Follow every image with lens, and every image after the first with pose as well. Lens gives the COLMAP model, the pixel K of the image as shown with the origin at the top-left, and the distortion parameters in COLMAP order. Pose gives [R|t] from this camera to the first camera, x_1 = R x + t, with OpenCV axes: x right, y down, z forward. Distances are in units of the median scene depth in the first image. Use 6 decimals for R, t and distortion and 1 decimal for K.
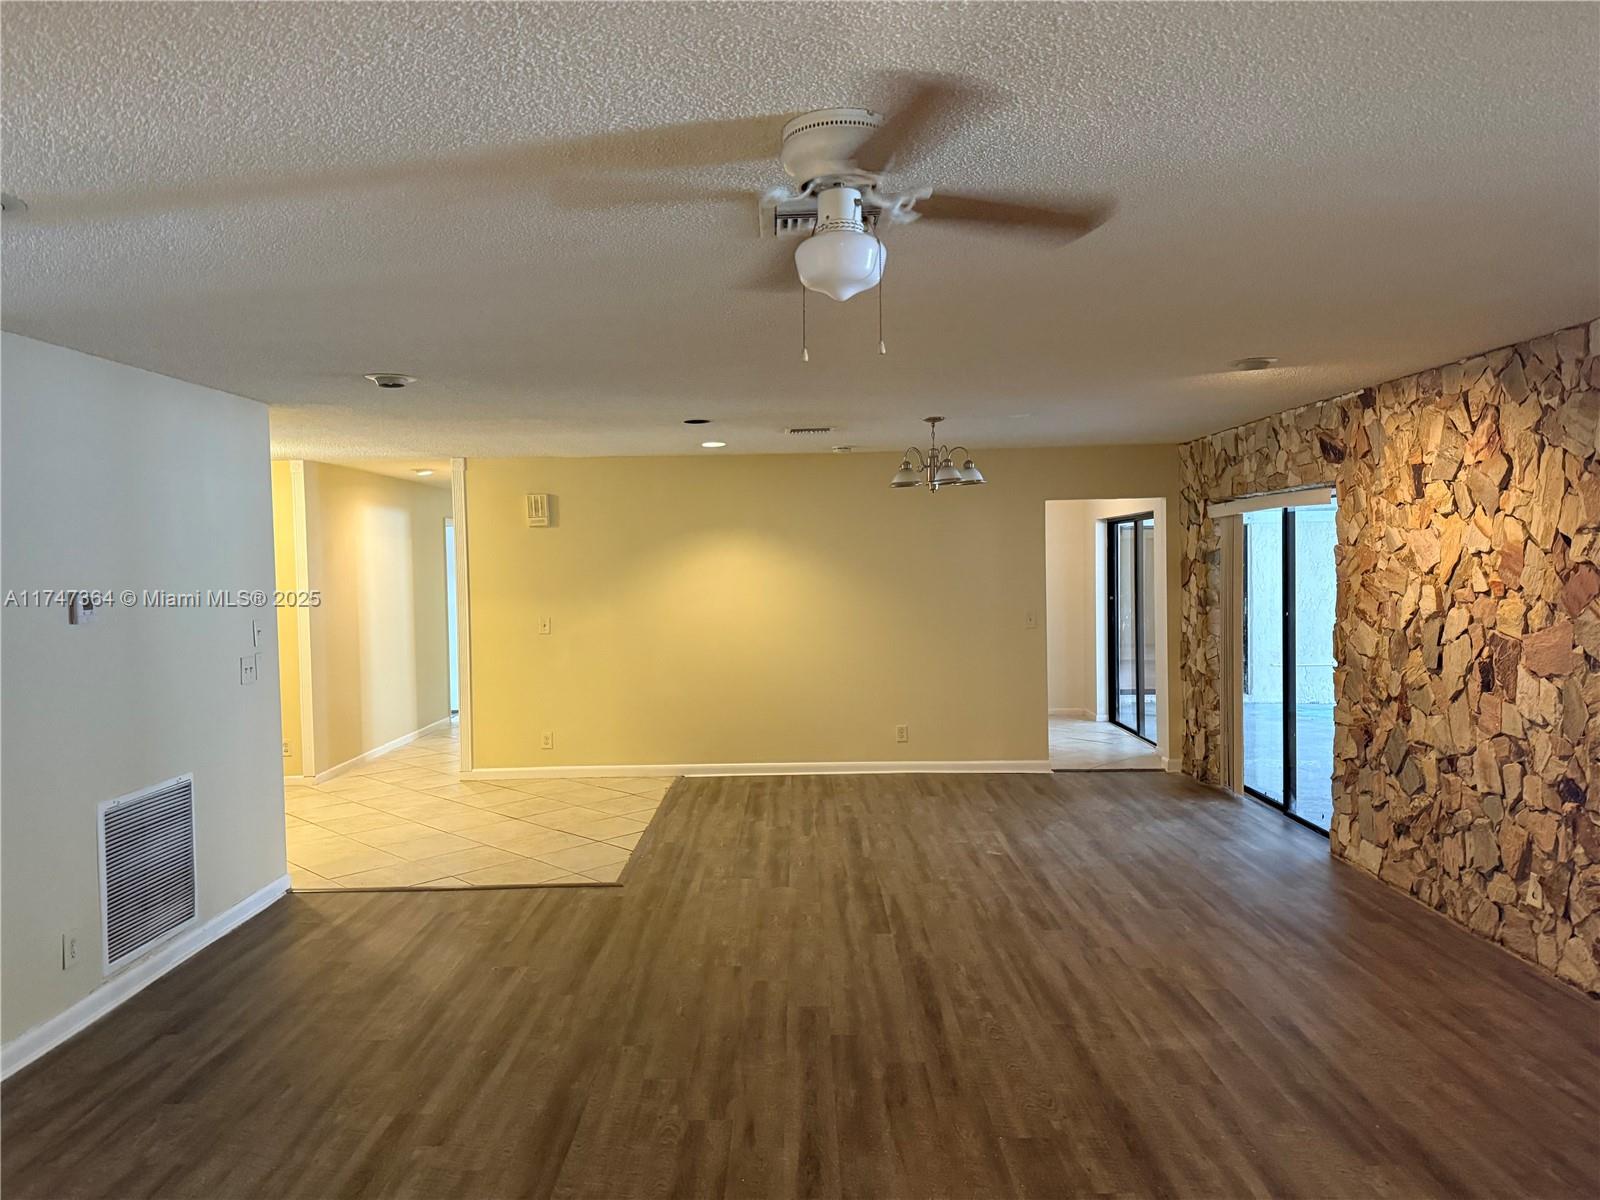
lens RADIAL K [[1086.1, 0, 794.0], [0, 1086.1, 596.7], [0, 0, 1]] dist [0.127376, -0.217821]
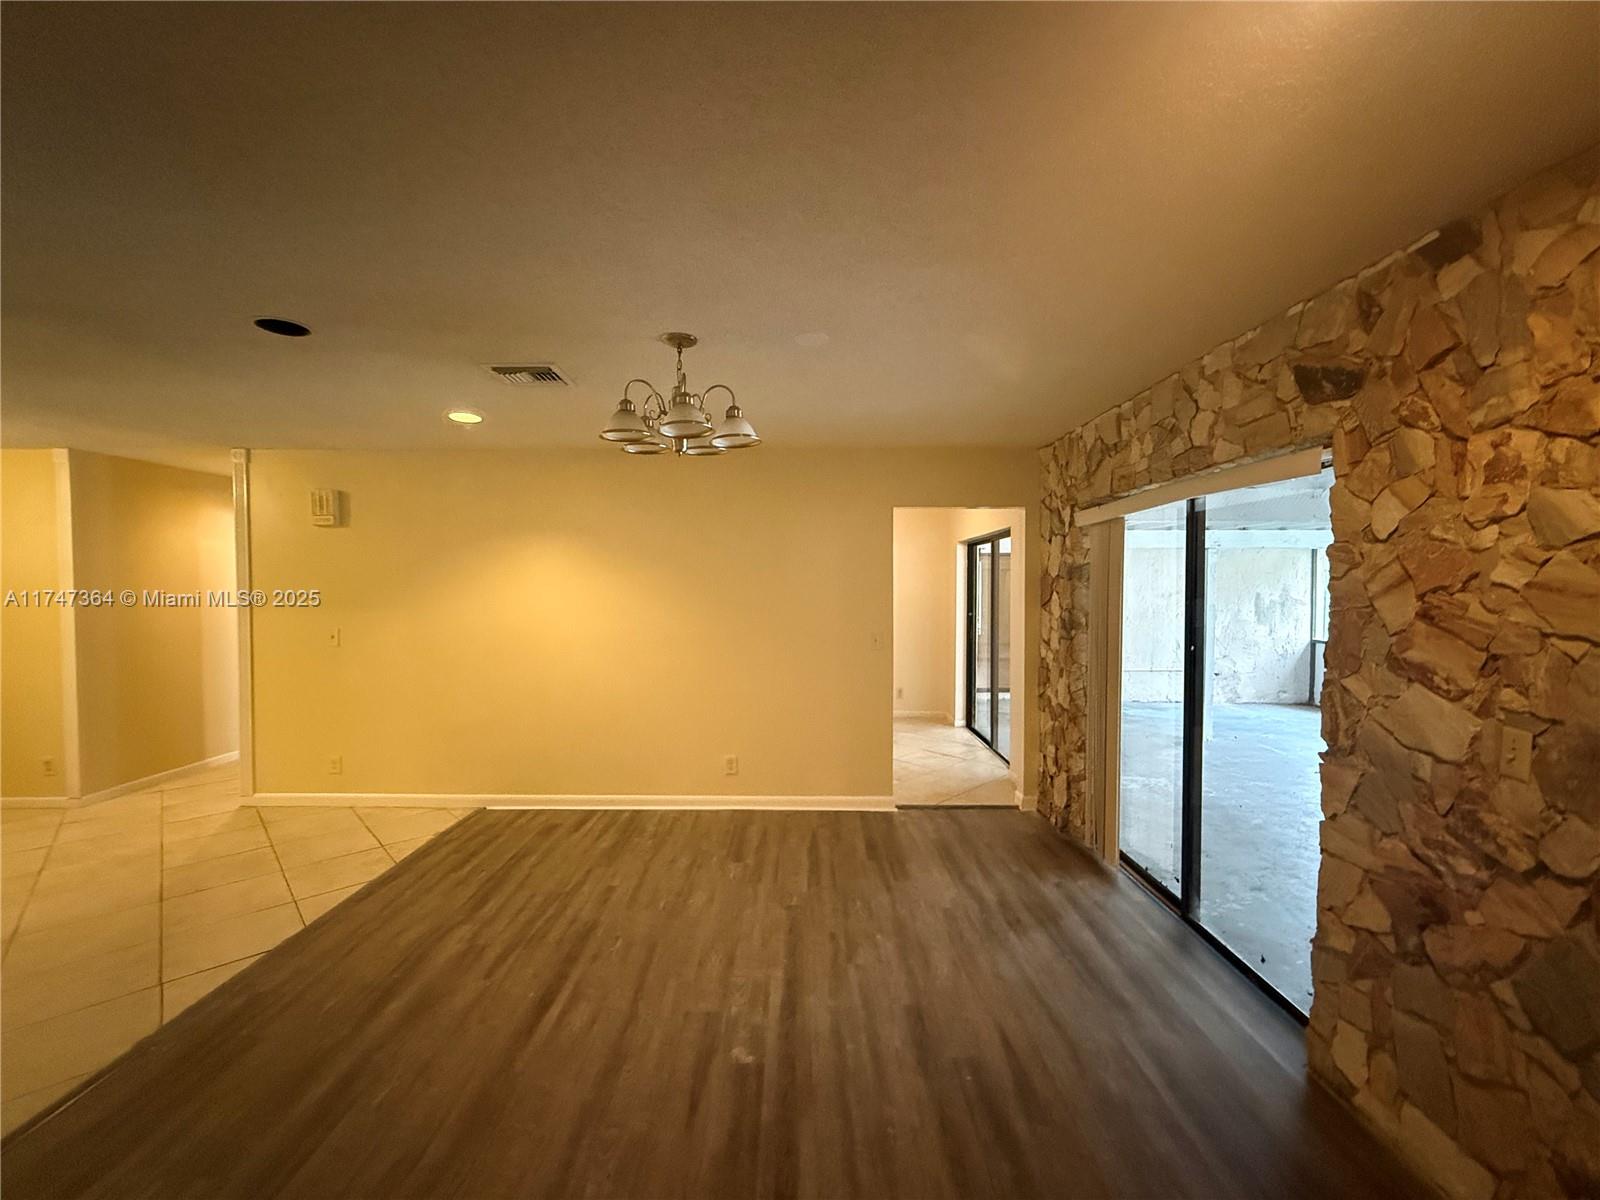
lens RADIAL K [[643.7, 0, 792.2], [0, 643.7, 597.5], [0, 0, 1]] dist [-0.000574, 0.000164]
pose [[0.999836, 0.018062, -0.001280, 0.224566], [-0.018075, 0.999780, -0.010678, -0.010769], [0.001087, 0.010699, 0.999942, 0.710915]]
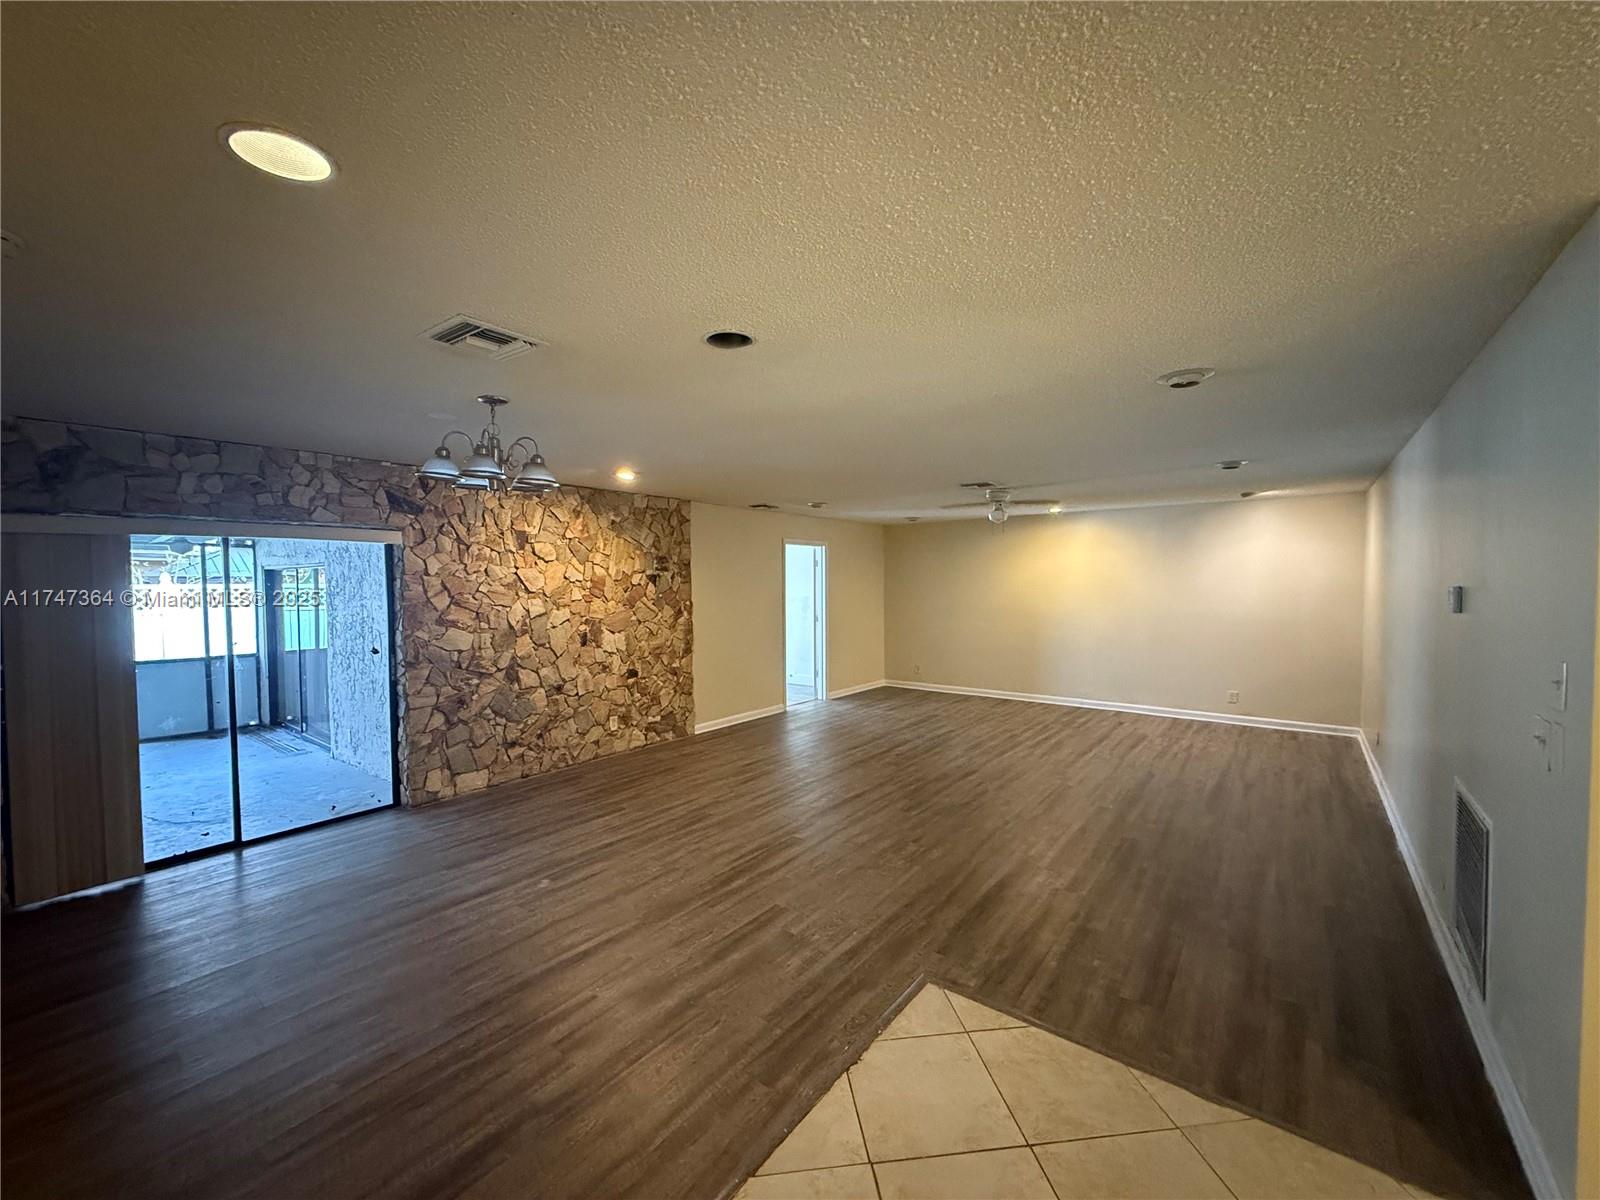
lens RADIAL K [[643.7, 0, 792.2], [0, 643.7, 597.5], [0, 0, 1]] dist [-0.000574, 0.000164]
pose [[-0.786901, 0.006126, 0.617049, -0.374177], [0.042339, 0.998130, 0.044083, -0.037462], [-0.615625, 0.060814, -0.785689, 1.417518]]
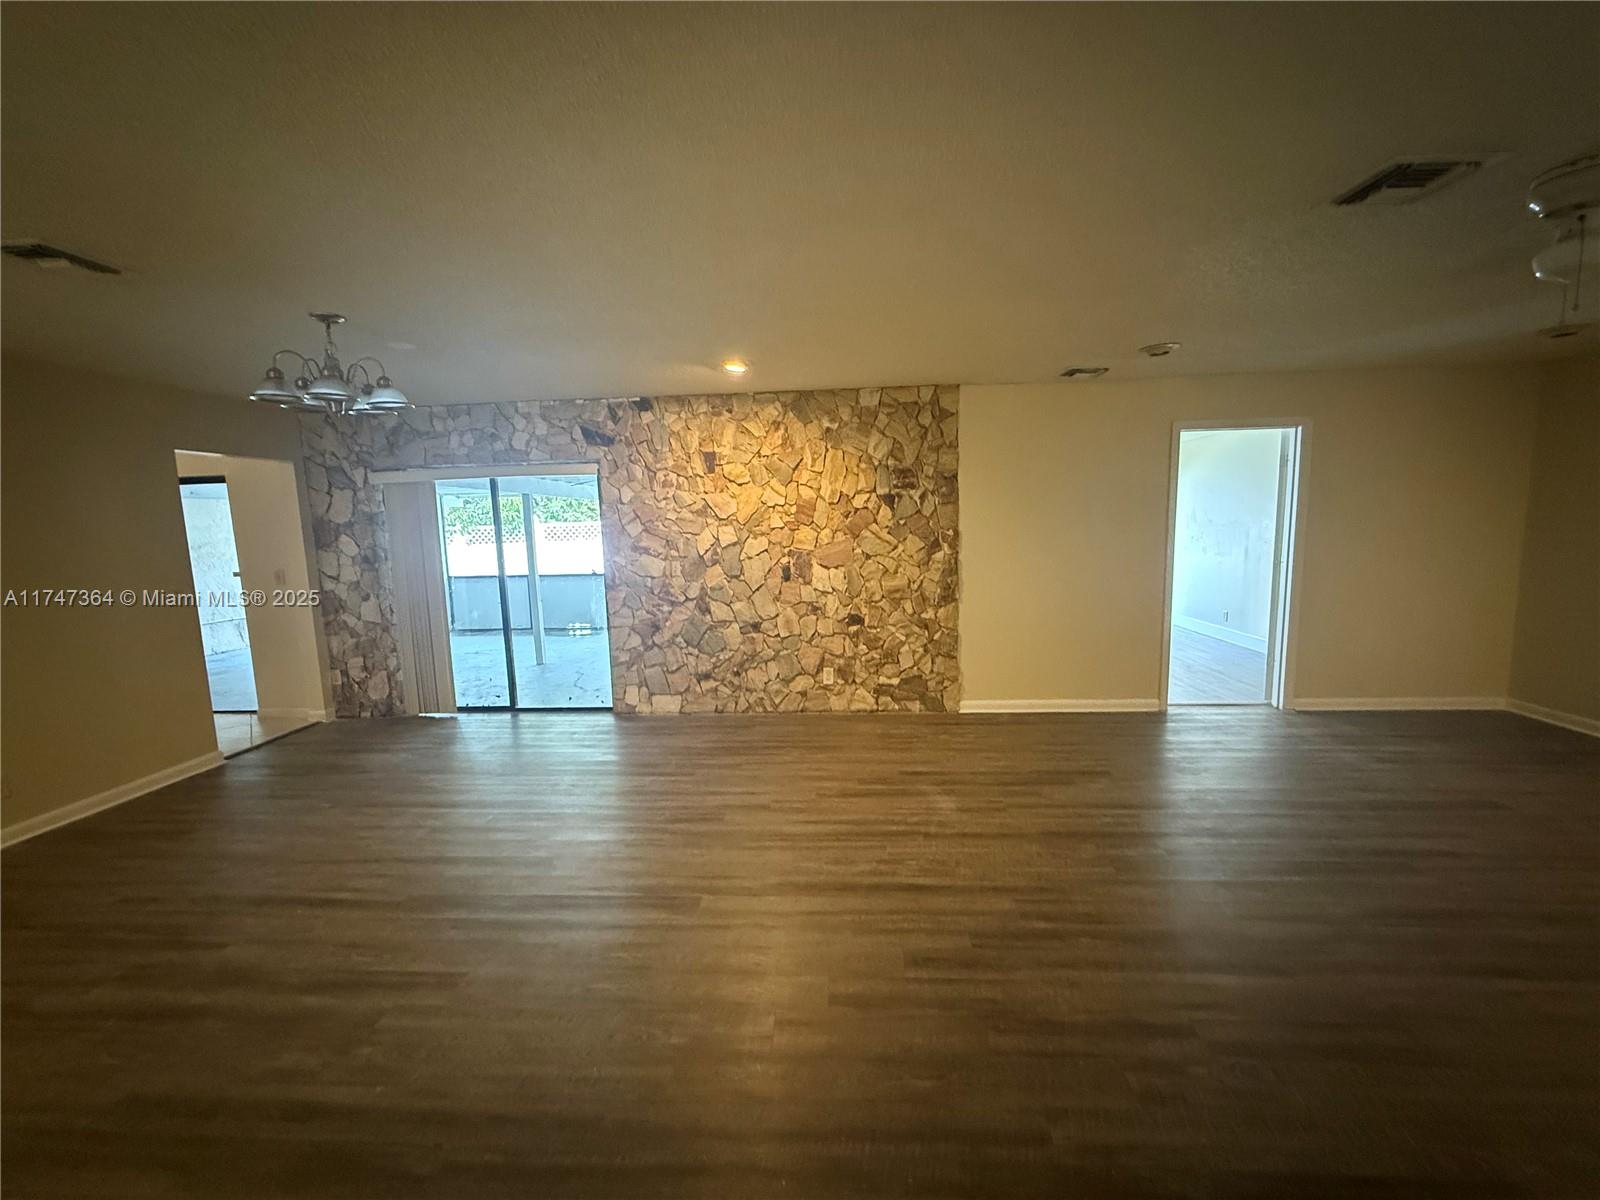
lens RADIAL K [[635.2, 0, 795.8], [0, 635.2, 604.7], [0, 0, 1]] dist [-0.000952, -0.000142]
pose [[0.064602, -0.110119, 0.991817, -0.349450], [0.060853, 0.992478, 0.106228, 0.010576], [-0.996054, 0.053493, 0.070817, 0.750052]]
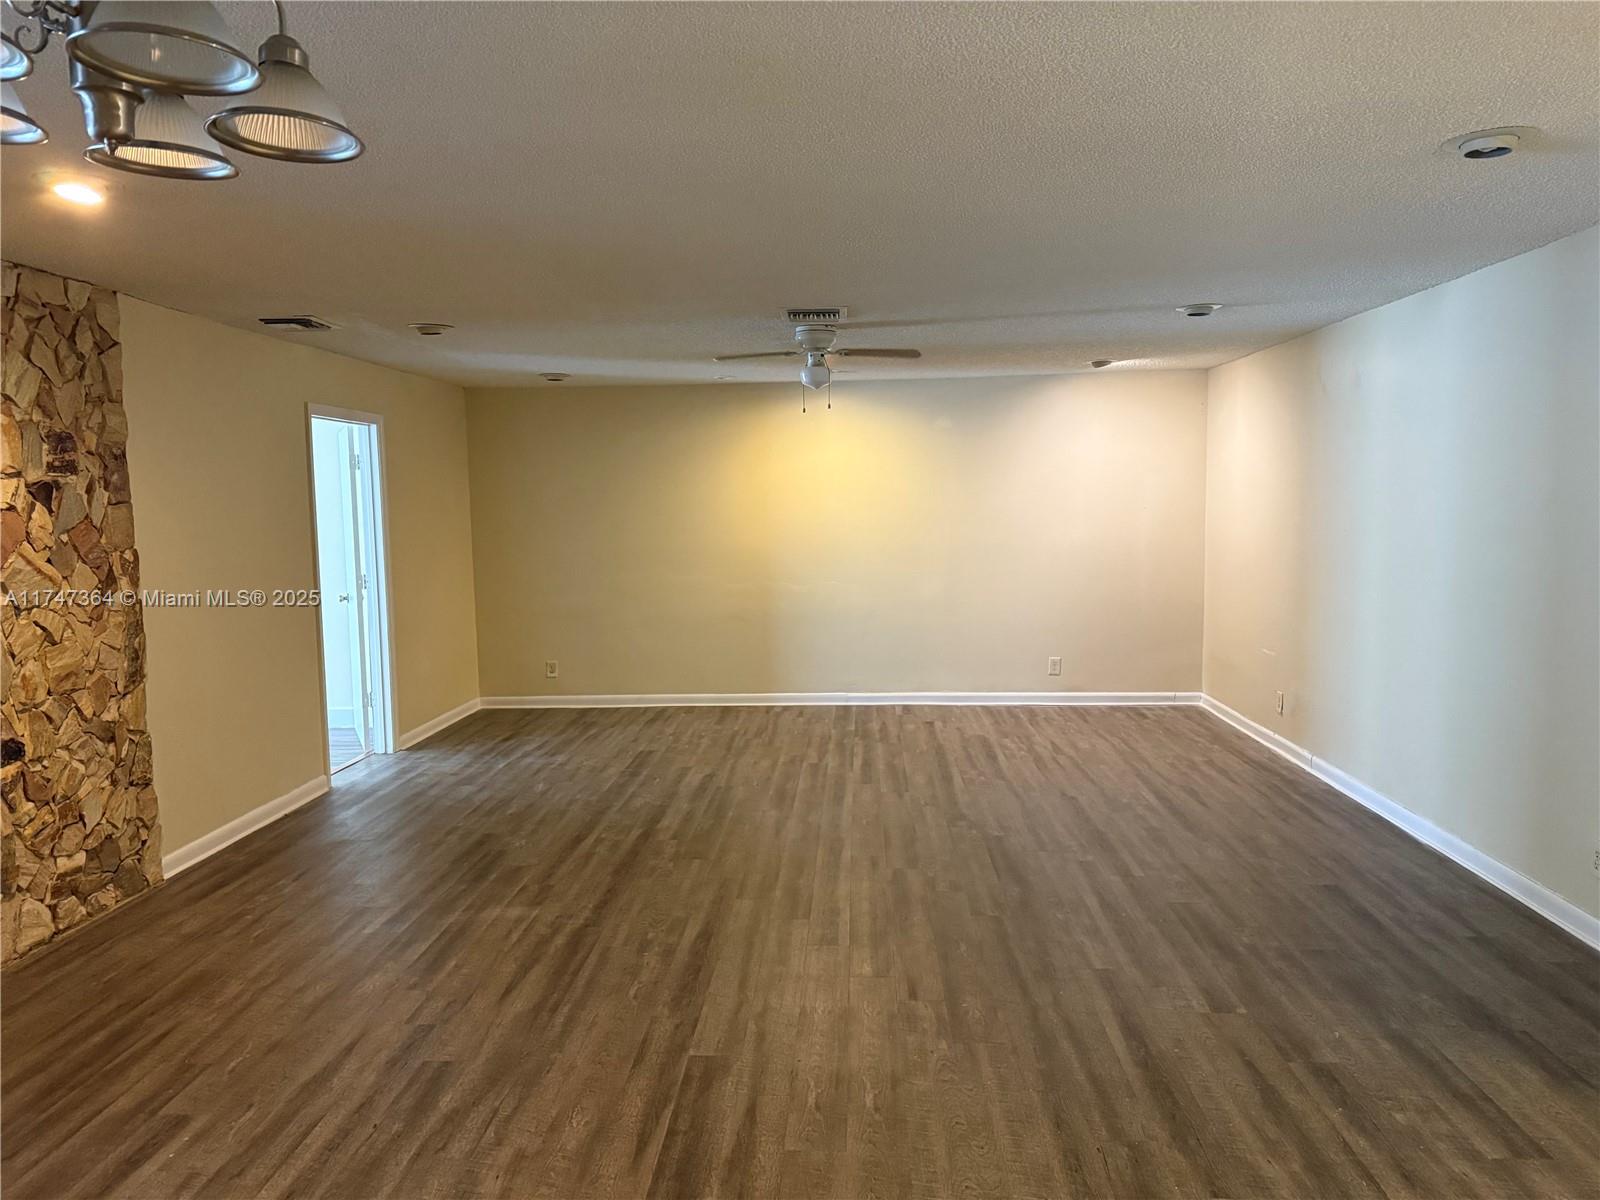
lens RADIAL K [[1128.6, 0, 800.0], [0, 1128.6, 600.0], [0, 0, 1]] dist [0.050931, -0.063065]
pose [[-0.998204, 0.029612, 0.052076, -0.016654], [0.035884, 0.991639, 0.123950, -0.036156], [-0.047970, 0.125597, -0.990921, 1.403294]]
